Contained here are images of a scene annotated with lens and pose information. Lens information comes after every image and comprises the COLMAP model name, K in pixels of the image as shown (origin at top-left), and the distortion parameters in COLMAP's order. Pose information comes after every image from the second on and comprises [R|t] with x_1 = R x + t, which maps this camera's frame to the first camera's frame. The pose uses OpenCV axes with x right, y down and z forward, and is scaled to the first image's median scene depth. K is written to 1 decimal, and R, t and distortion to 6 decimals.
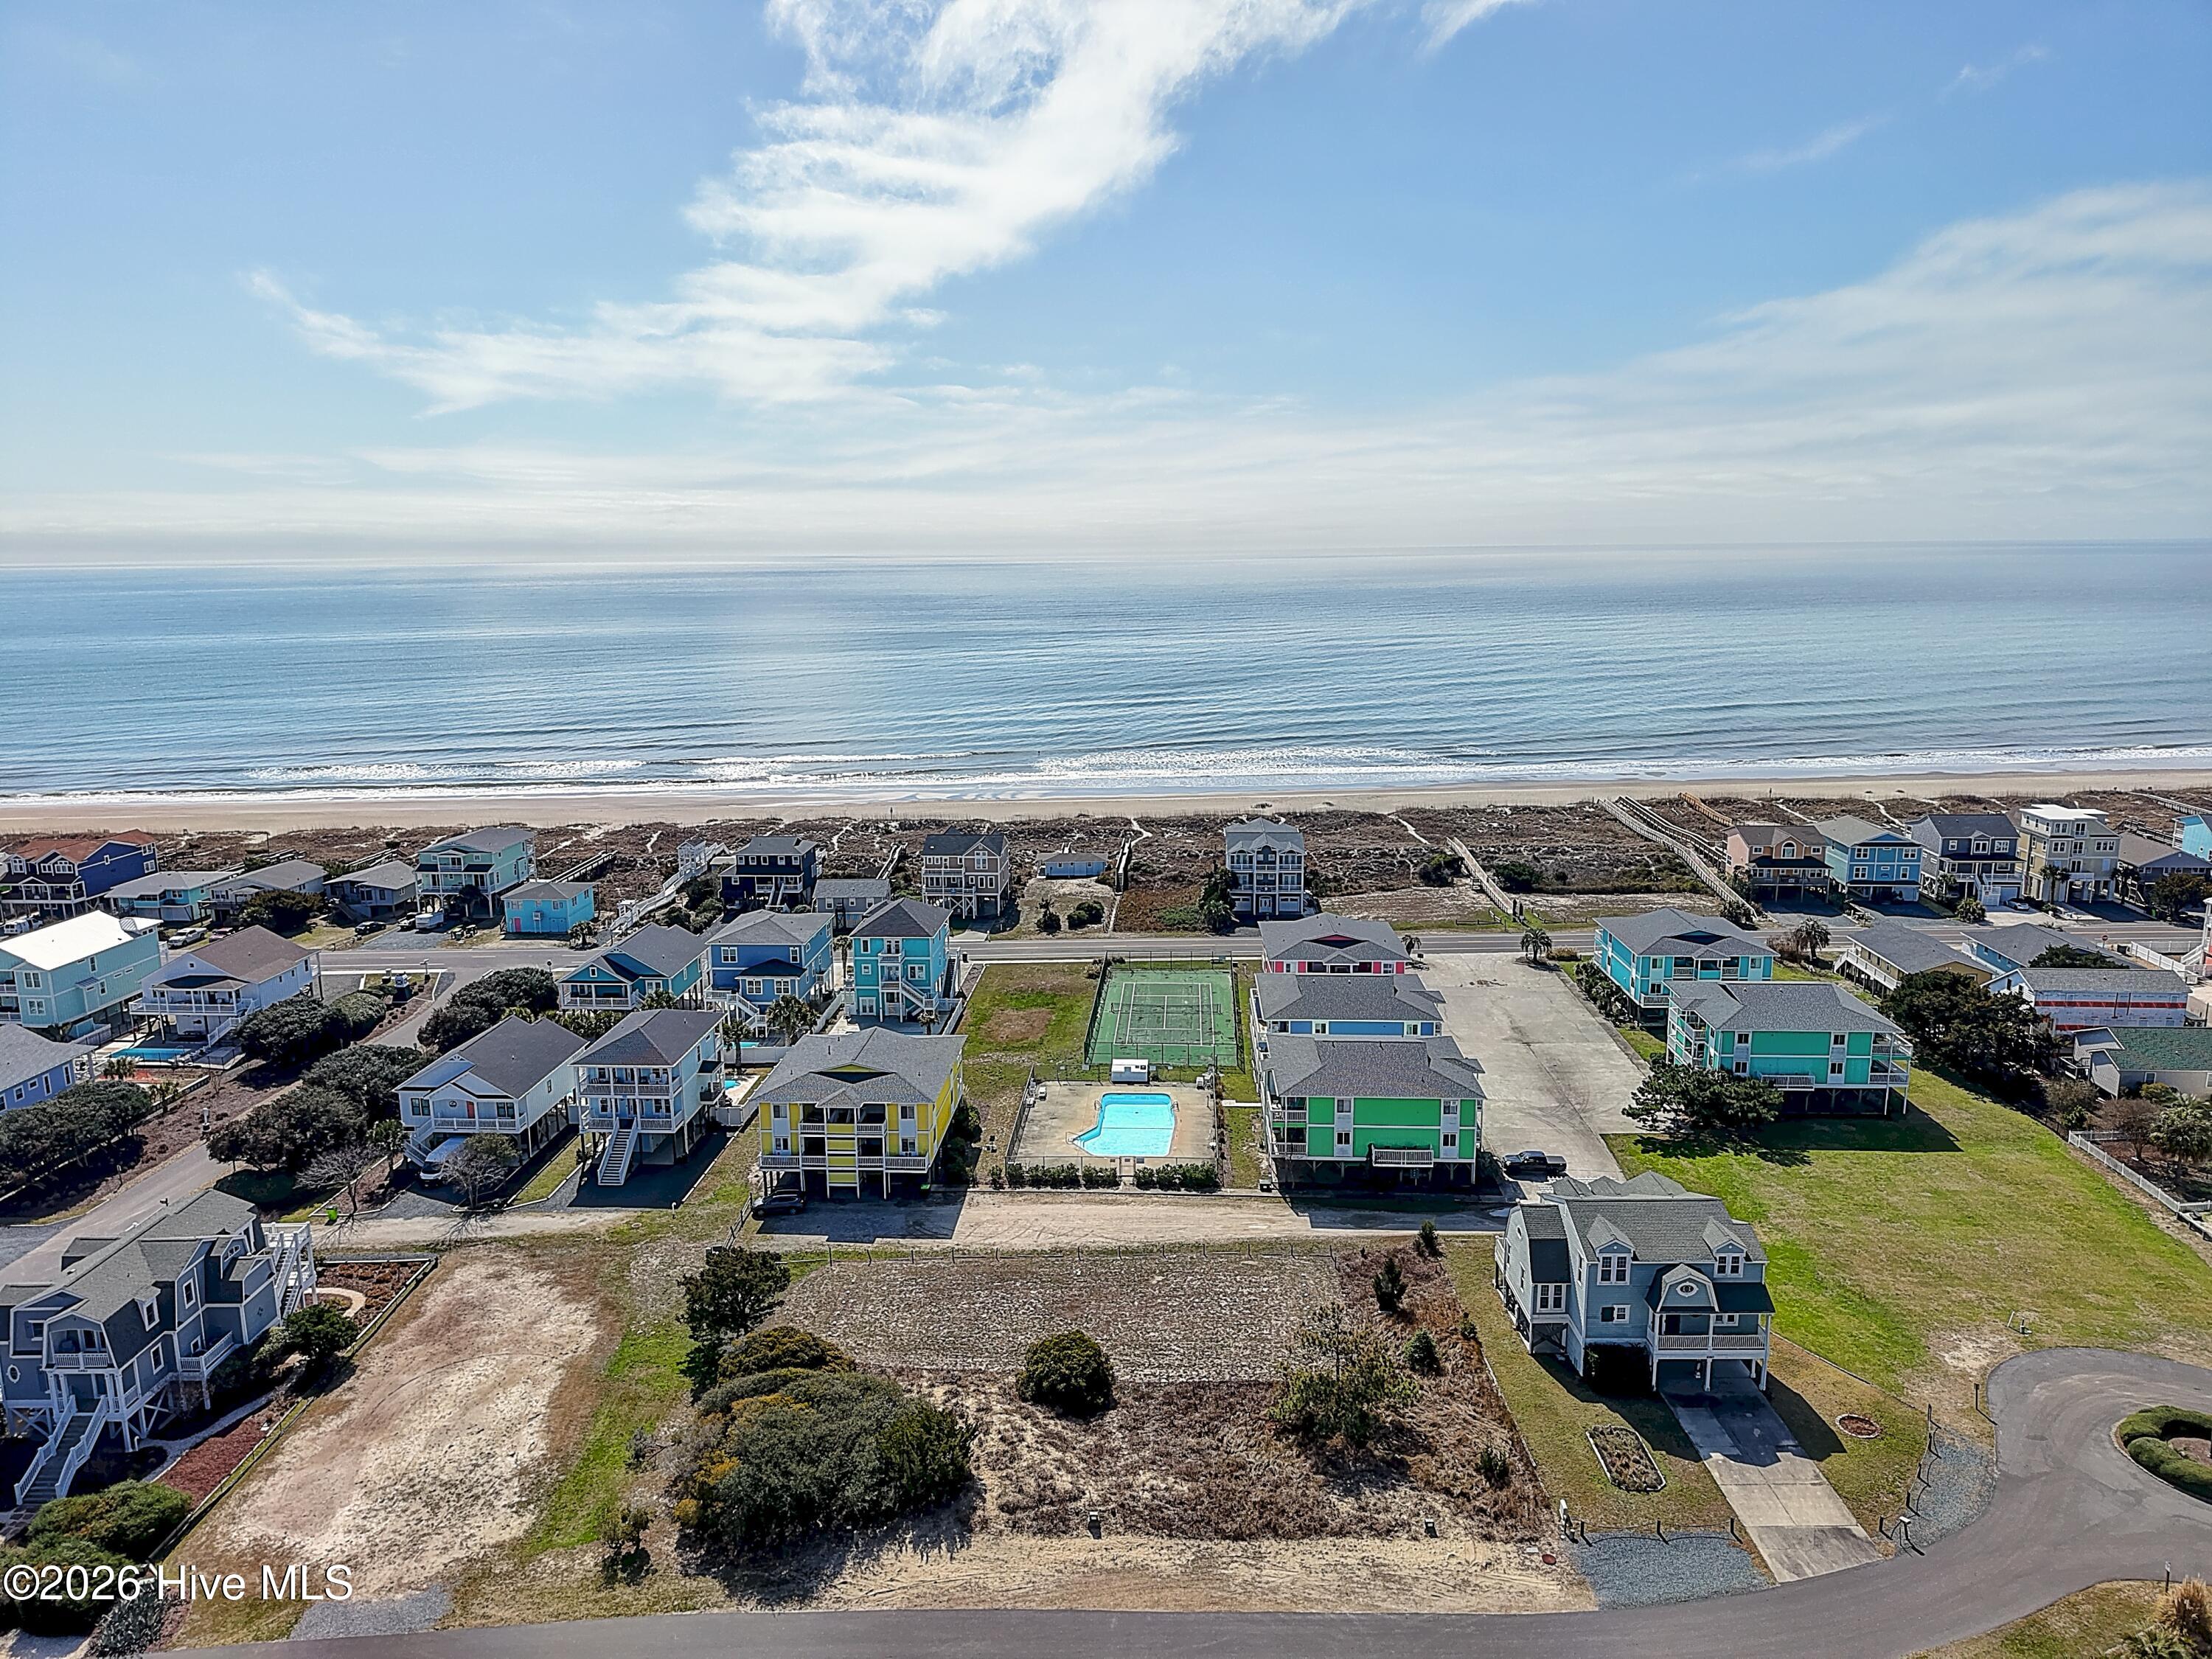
lens RADIAL K [[1482.8, 0, 1098.5], [0, 1482.8, 817.1], [0, 0, 1]] dist [0.056653, -0.071084]
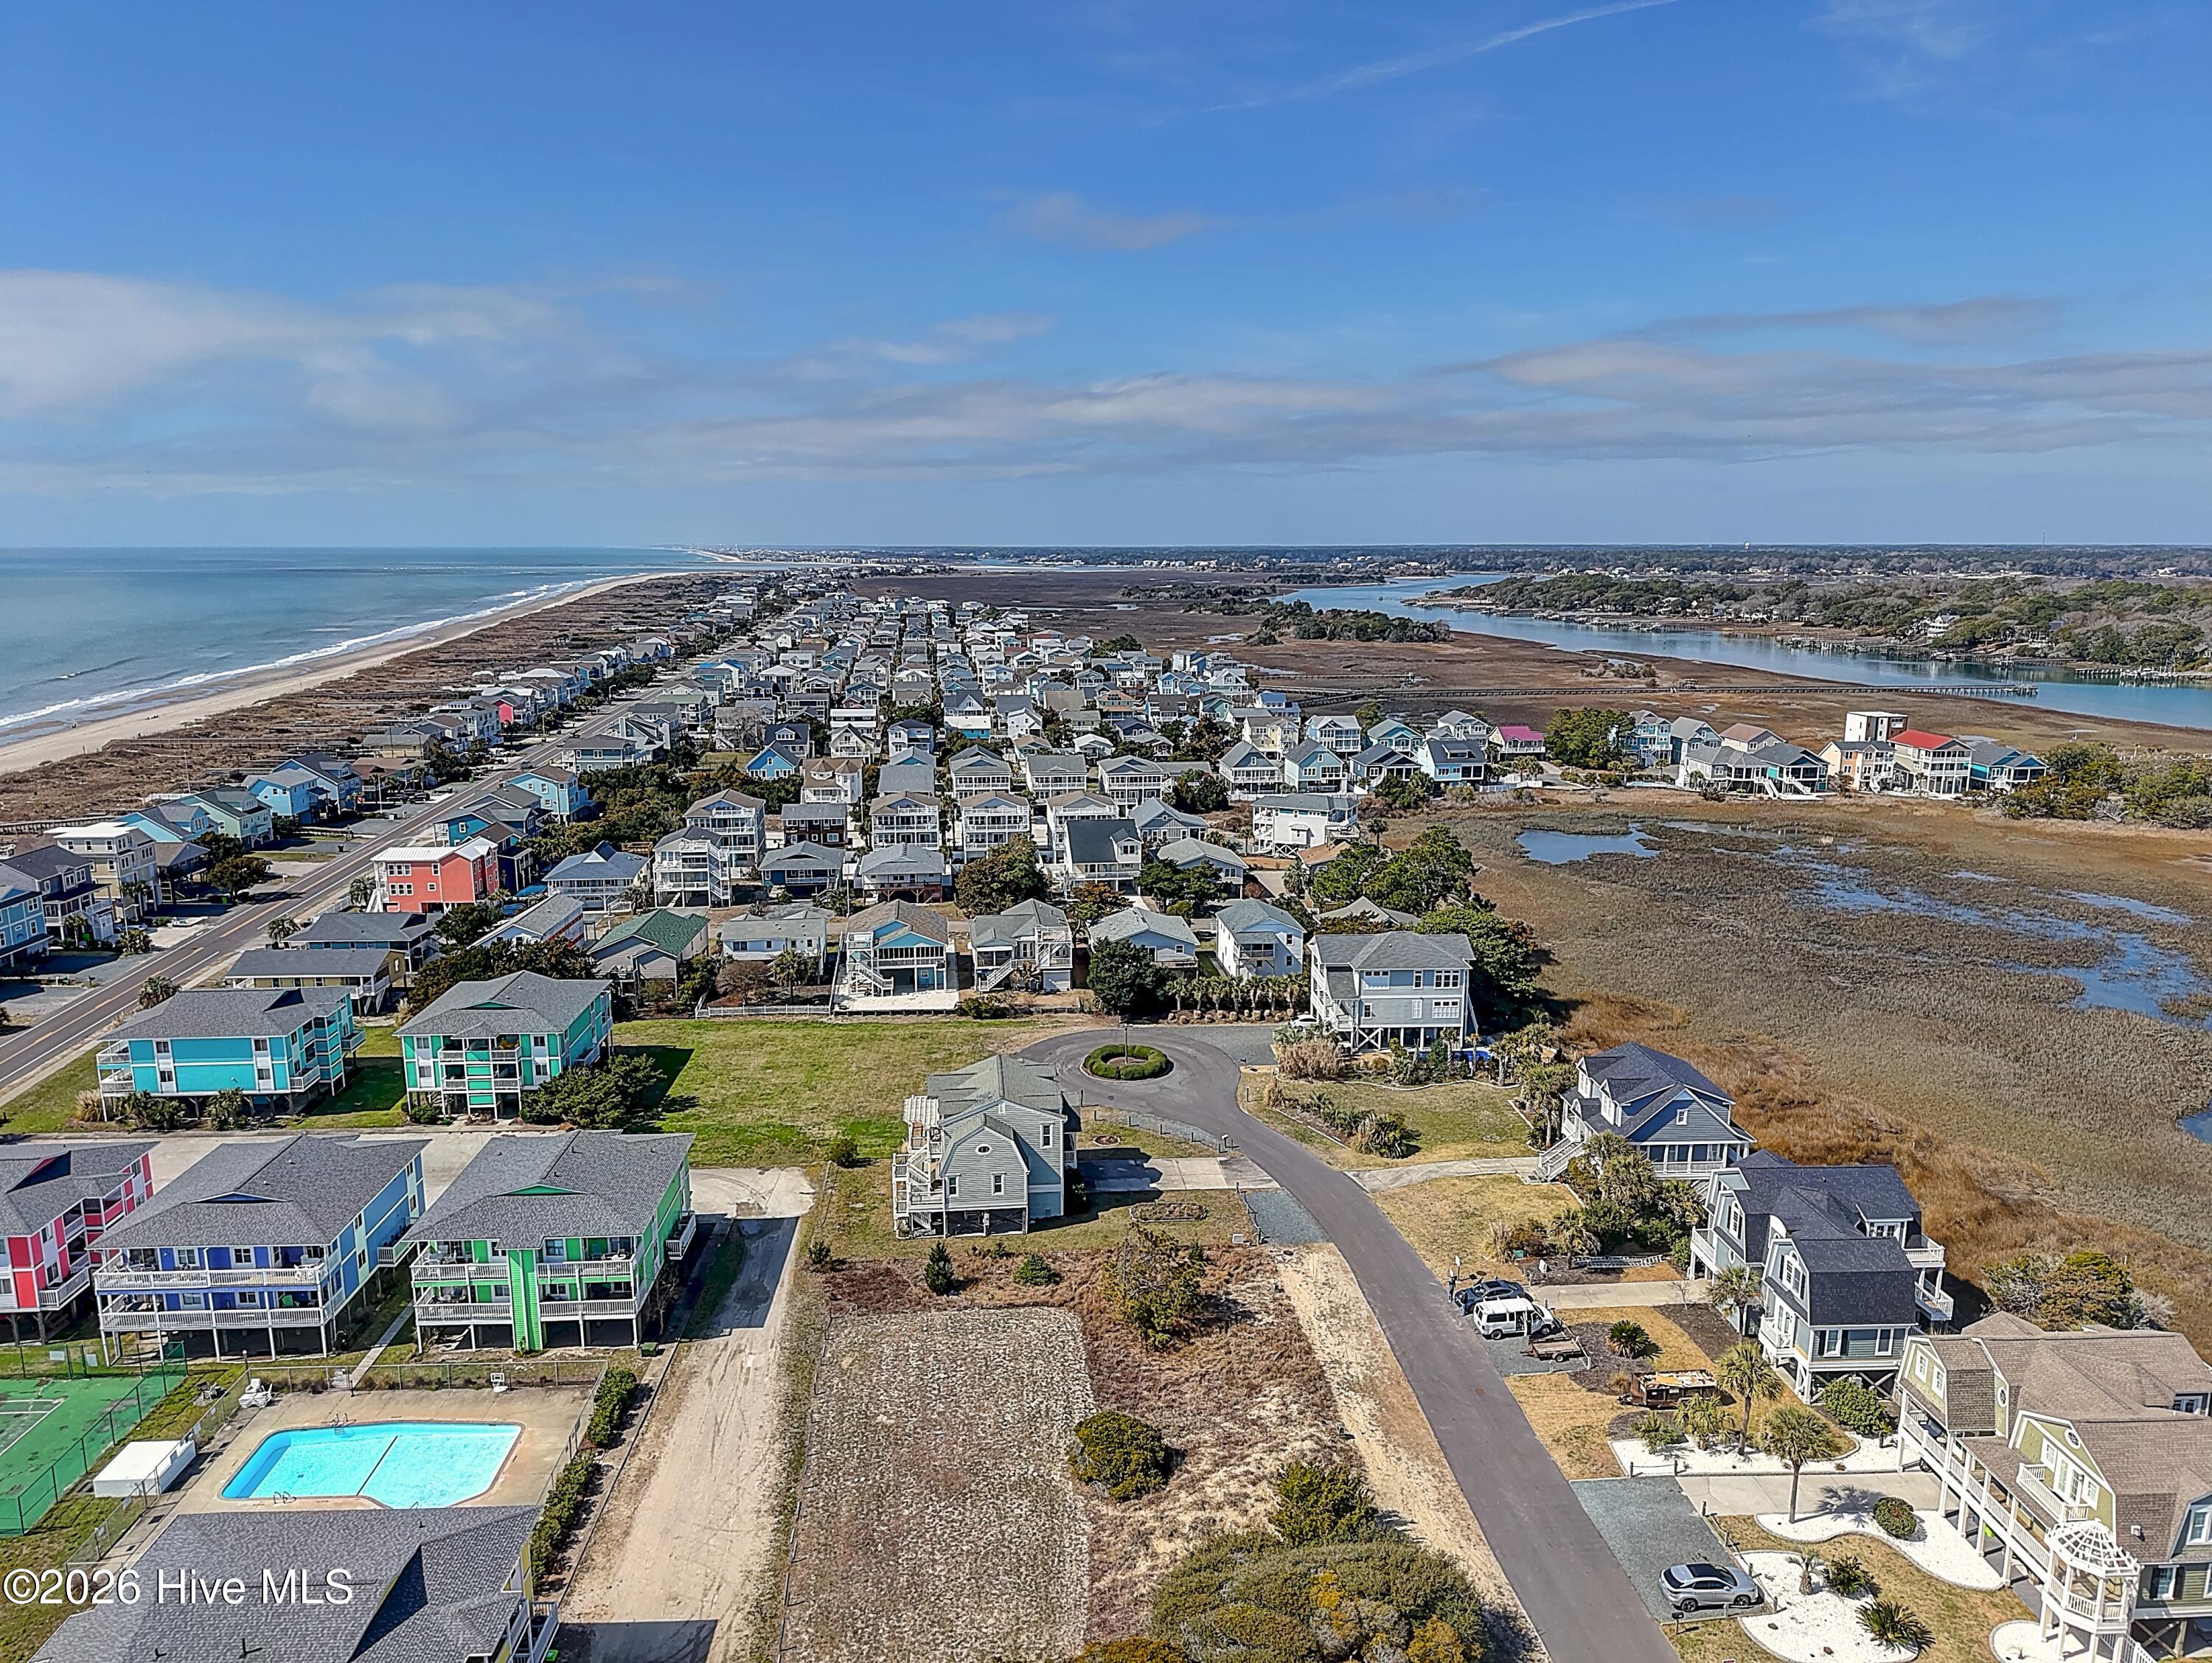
lens RADIAL K [[1484.4, 0, 1096.6], [0, 1484.4, 821.6], [0, 0, 1]] dist [0.062554, -0.068029]
pose [[-0.103335, -0.174252, 0.979264, -0.650493], [0.181414, 0.964719, 0.190807, -0.135046], [-0.977963, 0.197369, -0.068077, 0.769527]]
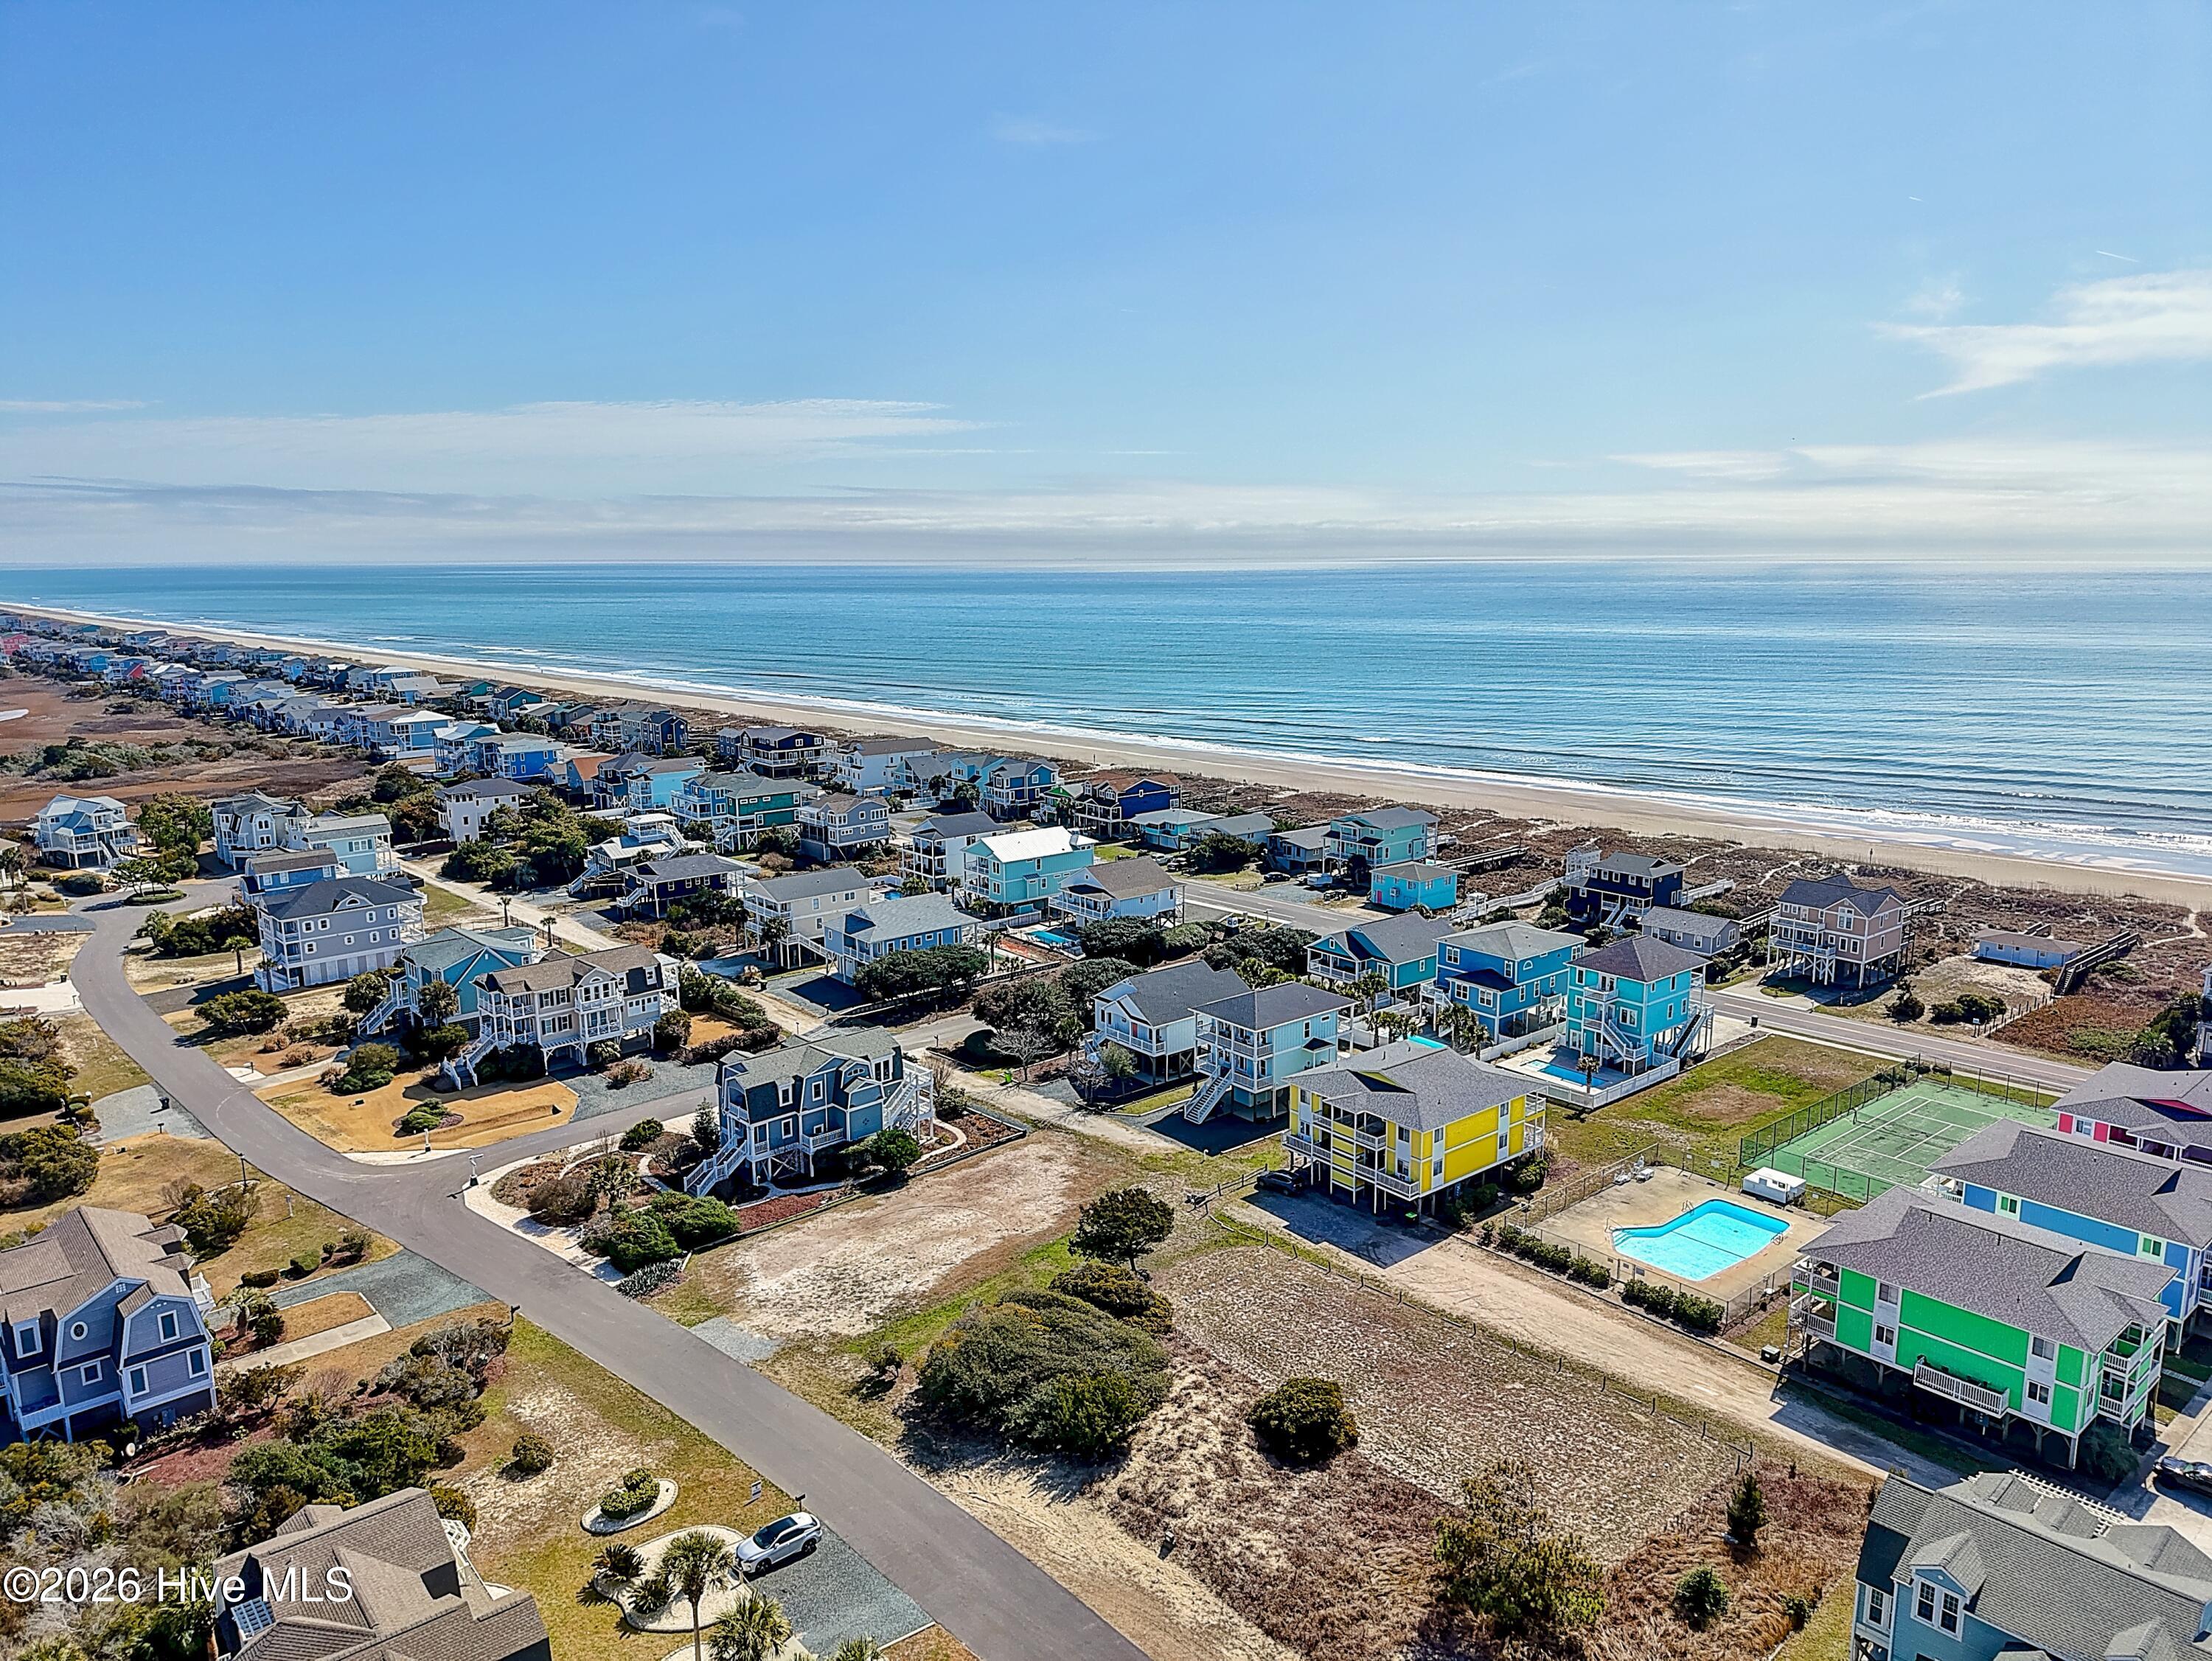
lens RADIAL K [[1482.7, 0, 1098.5], [0, 1482.7, 818.1], [0, 0, 1]] dist [0.056653, -0.071084]
pose [[0.685691, 0.135658, -0.715140, 0.402625], [-0.133951, 0.989217, 0.059214, -0.036994], [0.715462, 0.055191, 0.696469, 0.165972]]
